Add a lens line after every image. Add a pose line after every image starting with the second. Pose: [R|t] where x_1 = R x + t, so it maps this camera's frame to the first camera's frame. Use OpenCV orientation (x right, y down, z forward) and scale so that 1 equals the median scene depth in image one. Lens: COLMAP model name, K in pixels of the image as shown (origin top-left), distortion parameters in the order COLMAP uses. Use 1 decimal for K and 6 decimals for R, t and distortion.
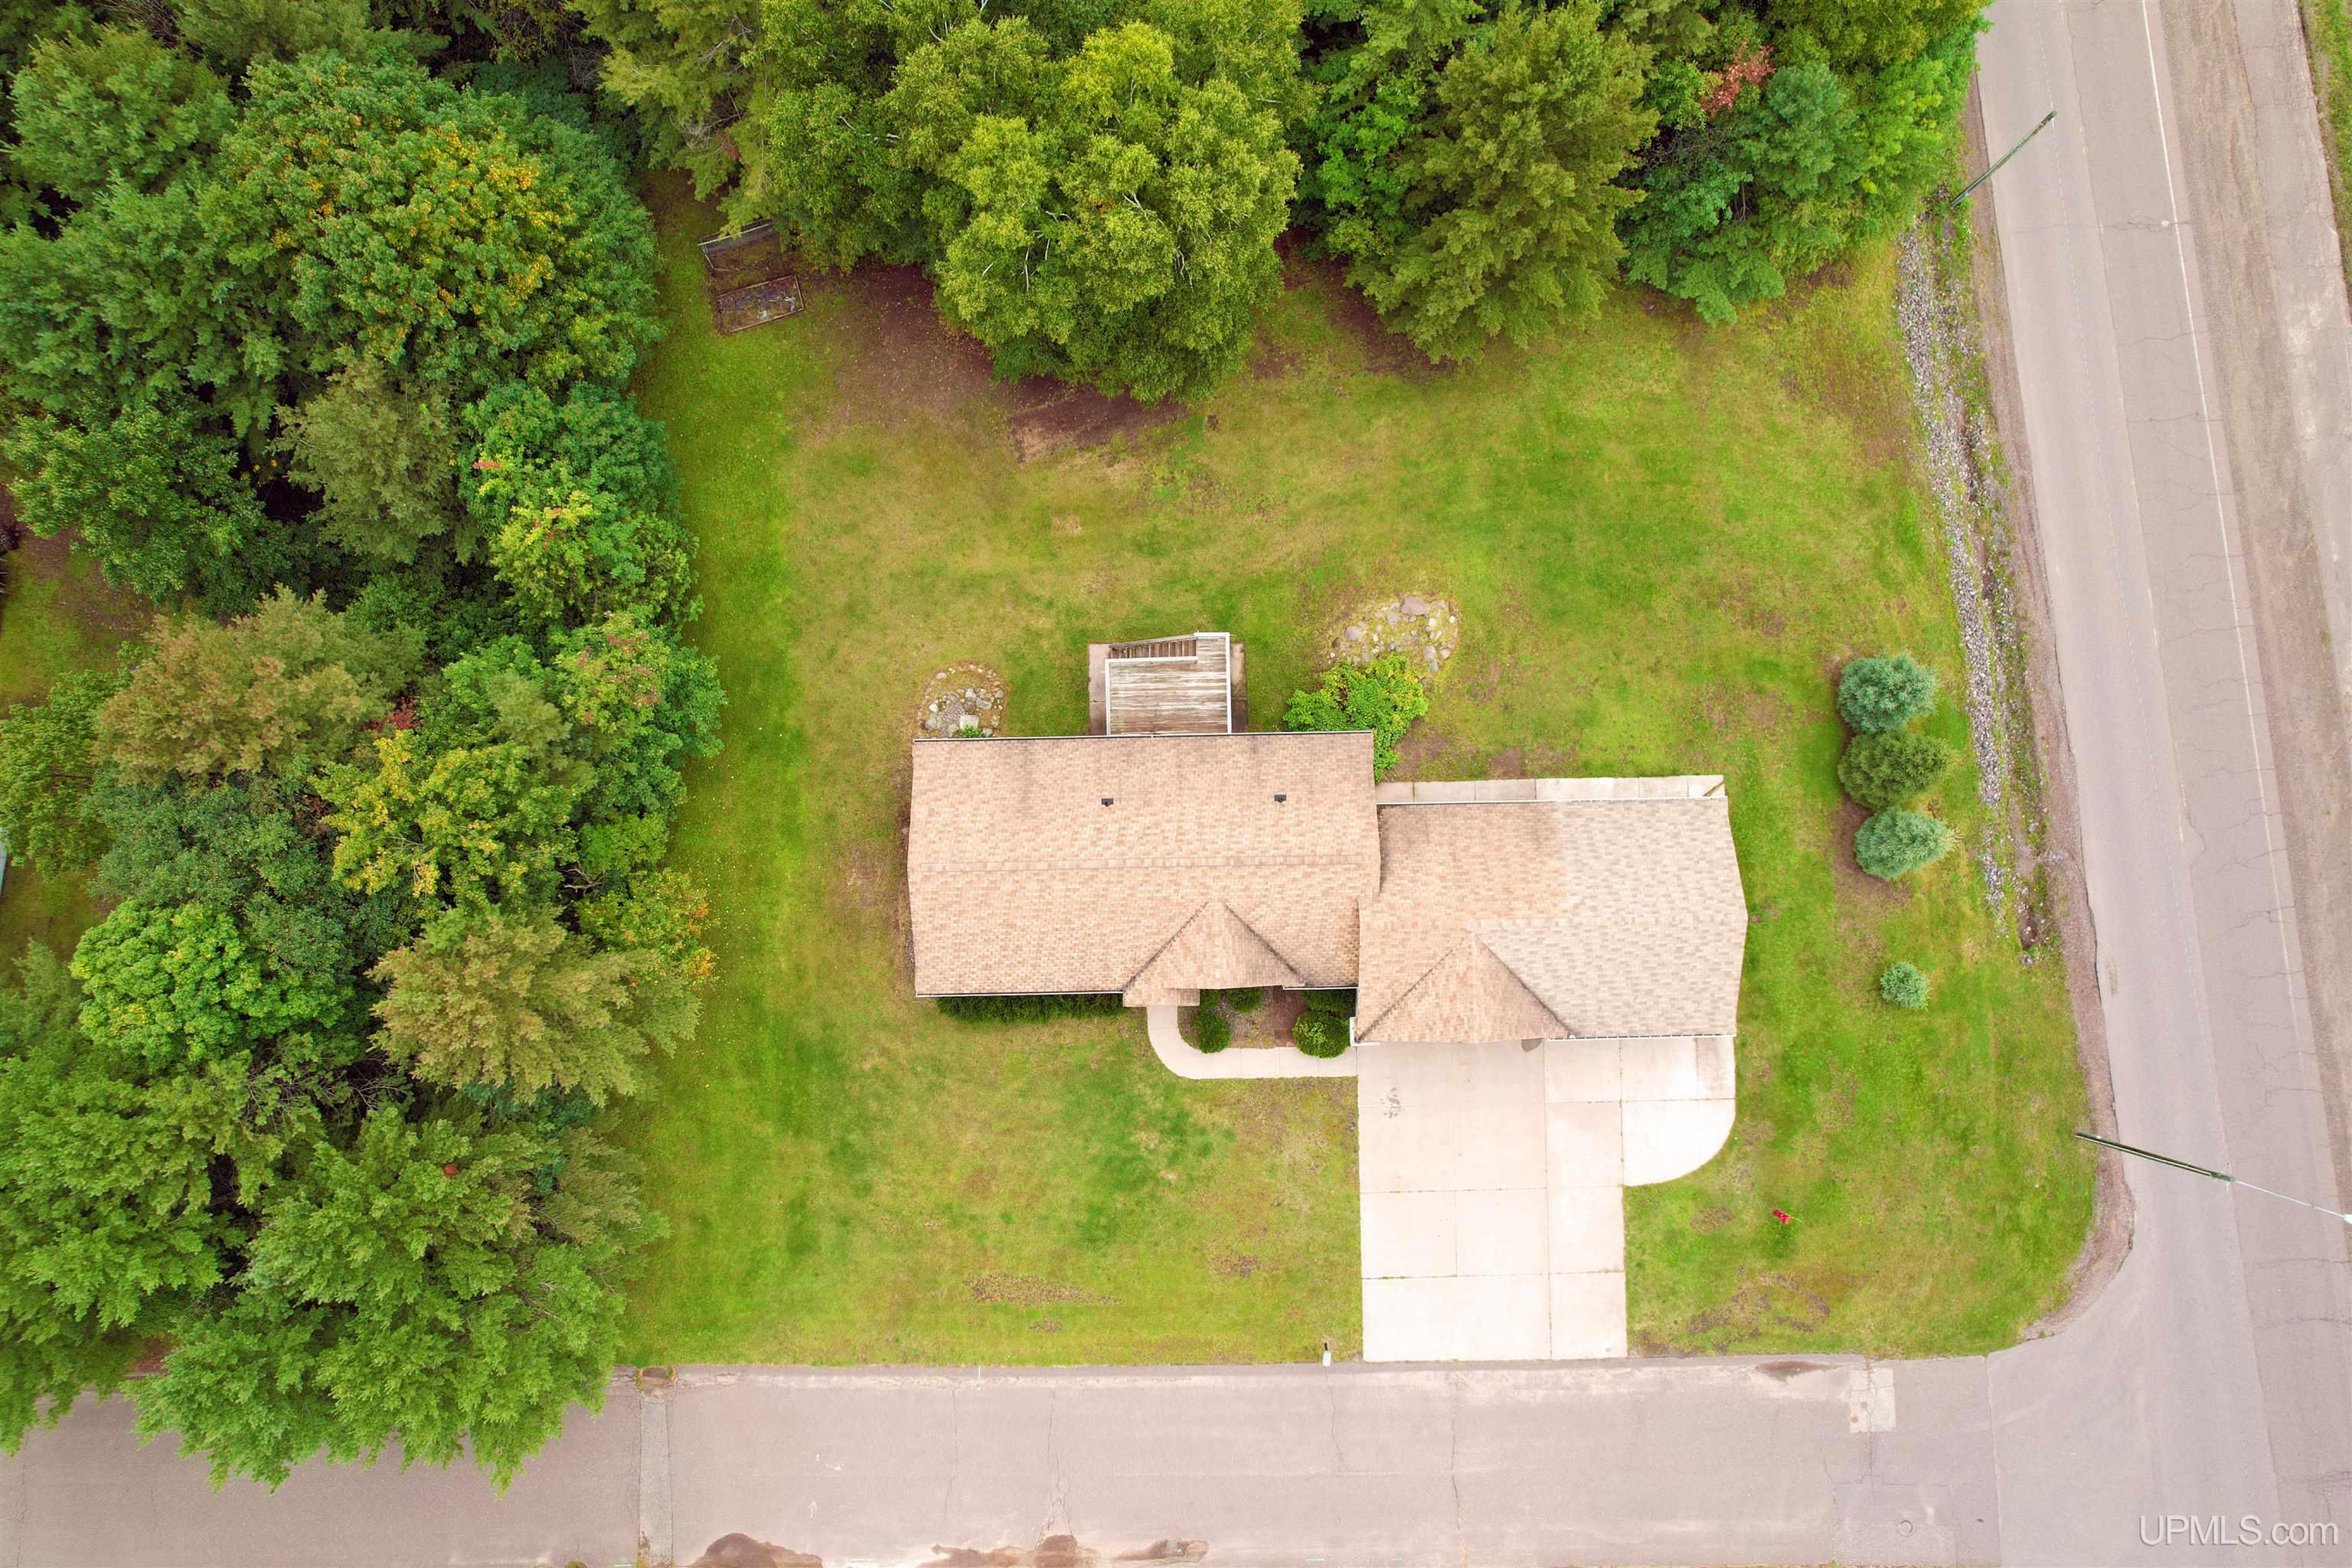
lens RADIAL K [[1501.1, 0, 1182.9], [0, 1501.1, 778.5], [0, 0, 1]] dist [-0.075397, 0.070066]
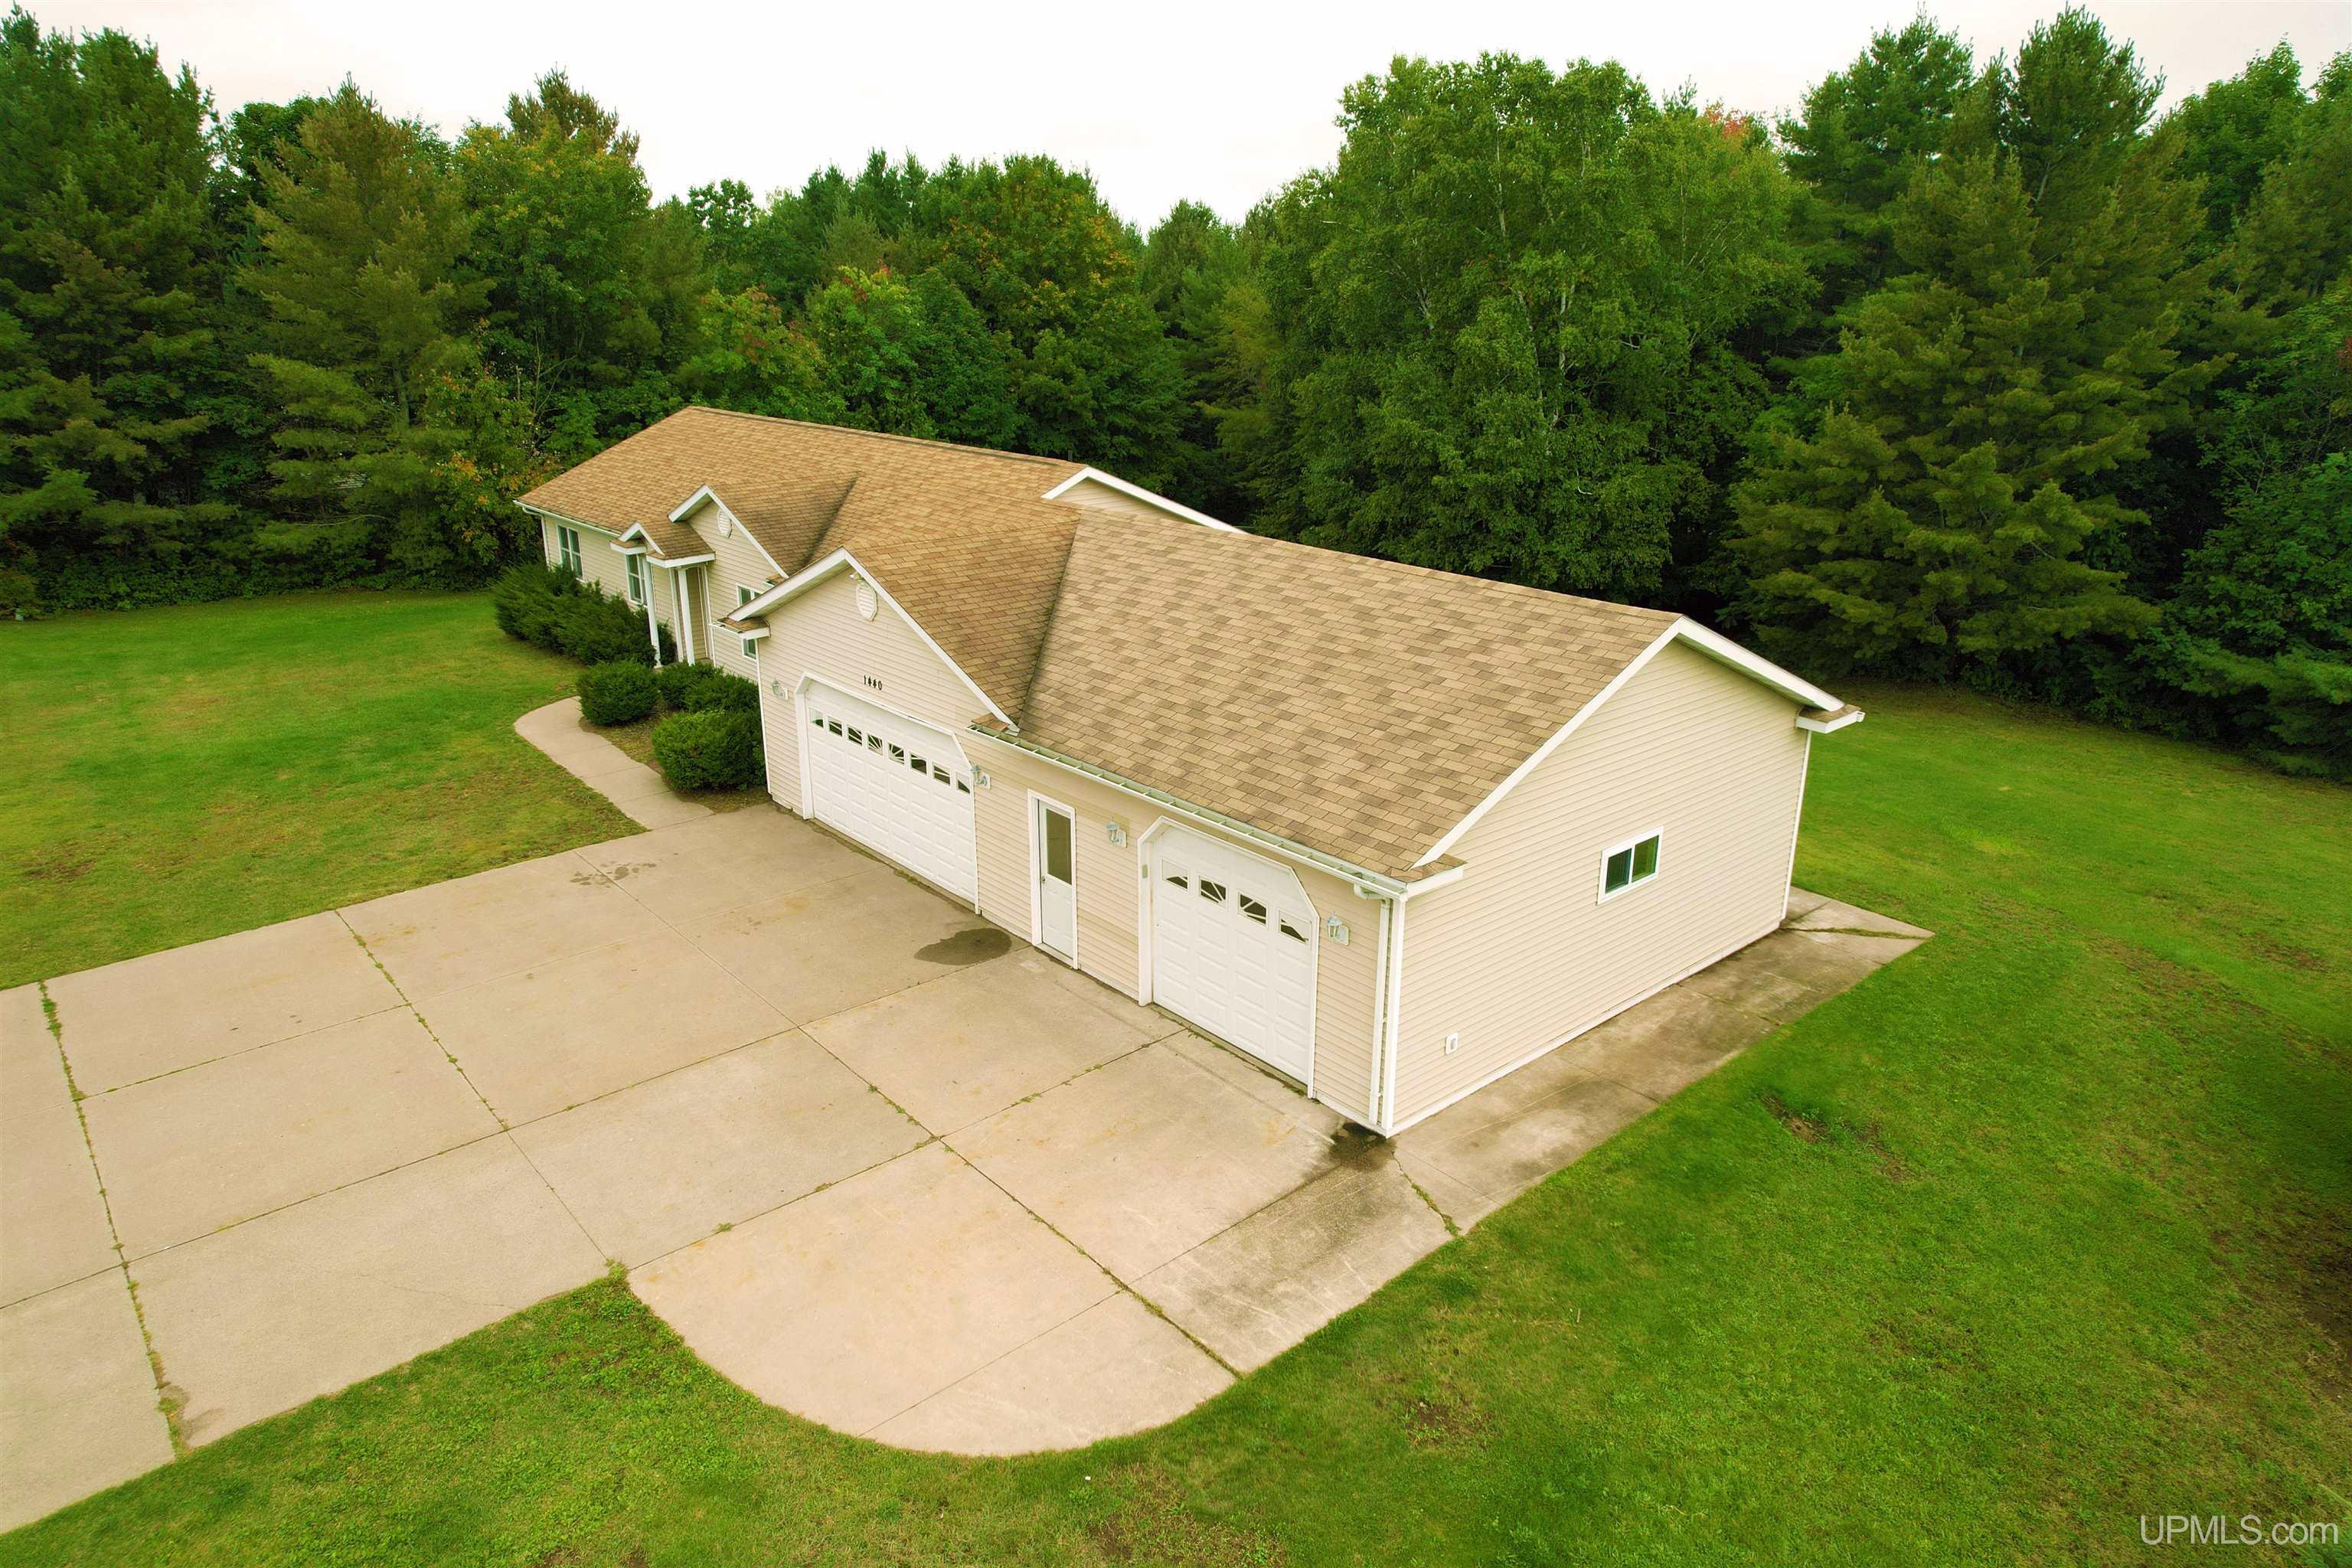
lens RADIAL K [[1501.1, 0, 1182.9], [0, 1501.1, 778.5], [0, 0, 1]] dist [-0.075397, 0.070066]
pose [[0.639670, 0.253644, -0.725594, 0.498114], [-0.767623, 0.259578, -0.585982, 0.322668], [0.039717, 0.931817, 0.360748, 0.855576]]
